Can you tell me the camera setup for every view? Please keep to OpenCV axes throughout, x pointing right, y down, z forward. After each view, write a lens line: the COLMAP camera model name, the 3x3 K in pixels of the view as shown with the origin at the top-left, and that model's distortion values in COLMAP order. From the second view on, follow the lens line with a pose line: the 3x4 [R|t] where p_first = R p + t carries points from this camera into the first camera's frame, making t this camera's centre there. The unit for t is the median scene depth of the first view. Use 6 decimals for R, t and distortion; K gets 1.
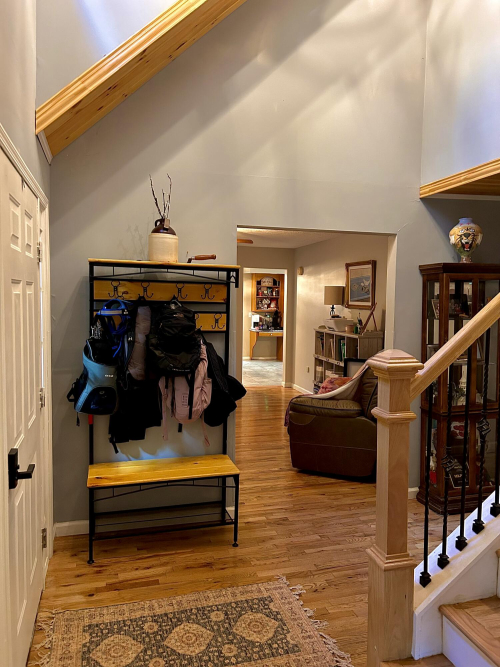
lens RADIAL K [[503.4, 0, 250.2], [0, 503.4, 332.8], [0, 0, 1]] dist [0.045803, -0.057510]
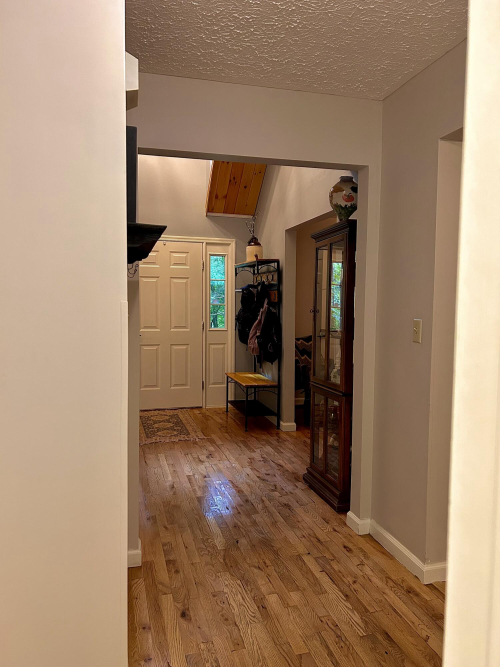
lens RADIAL K [[503.4, 0, 250.4], [0, 503.4, 333.6], [0, 0, 1]] dist [0.045803, -0.057510]
pose [[-0.016993, 0.054135, -0.998389, 1.940297], [-0.070323, 0.995996, 0.055202, 0.015984], [0.997380, 0.071147, -0.013118, 1.236726]]
